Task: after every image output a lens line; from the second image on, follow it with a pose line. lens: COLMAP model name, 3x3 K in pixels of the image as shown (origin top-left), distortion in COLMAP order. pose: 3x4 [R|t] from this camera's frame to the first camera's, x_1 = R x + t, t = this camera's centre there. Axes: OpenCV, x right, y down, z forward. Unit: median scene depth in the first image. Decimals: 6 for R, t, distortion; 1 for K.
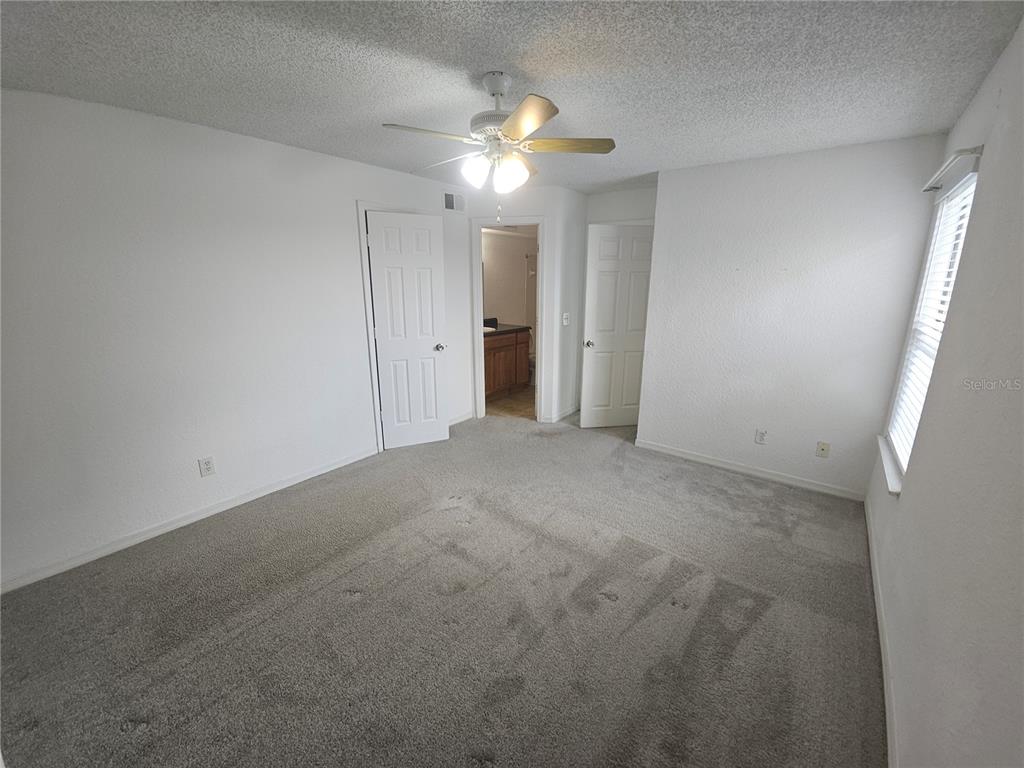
lens RADIAL K [[413.2, 0, 512.0], [0, 413.2, 384.0], [0, 0, 1]] dist [0.001760, -0.010478]
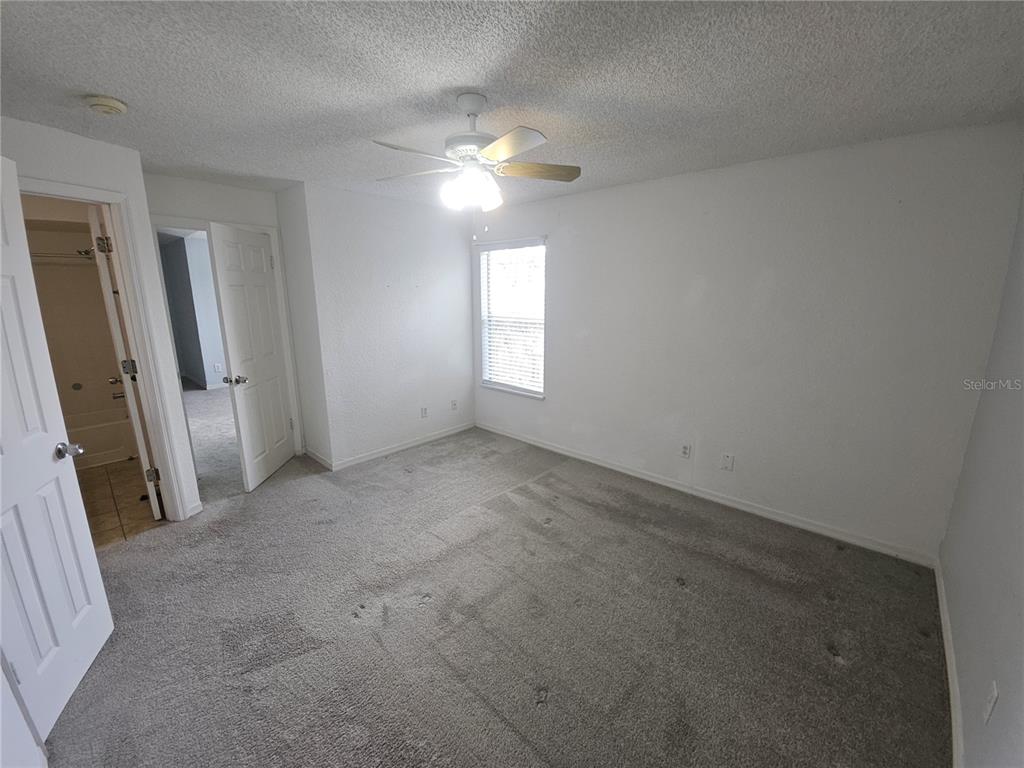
lens RADIAL K [[407.8, 0, 519.8], [0, 407.8, 384.0], [0, 0, 1]] dist [0.000161, -0.010910]
pose [[0.067507, -0.210839, 0.975187, -0.719606], [0.251952, 0.949341, 0.187810, -0.143135], [-0.965382, 0.233022, 0.117209, 0.597296]]
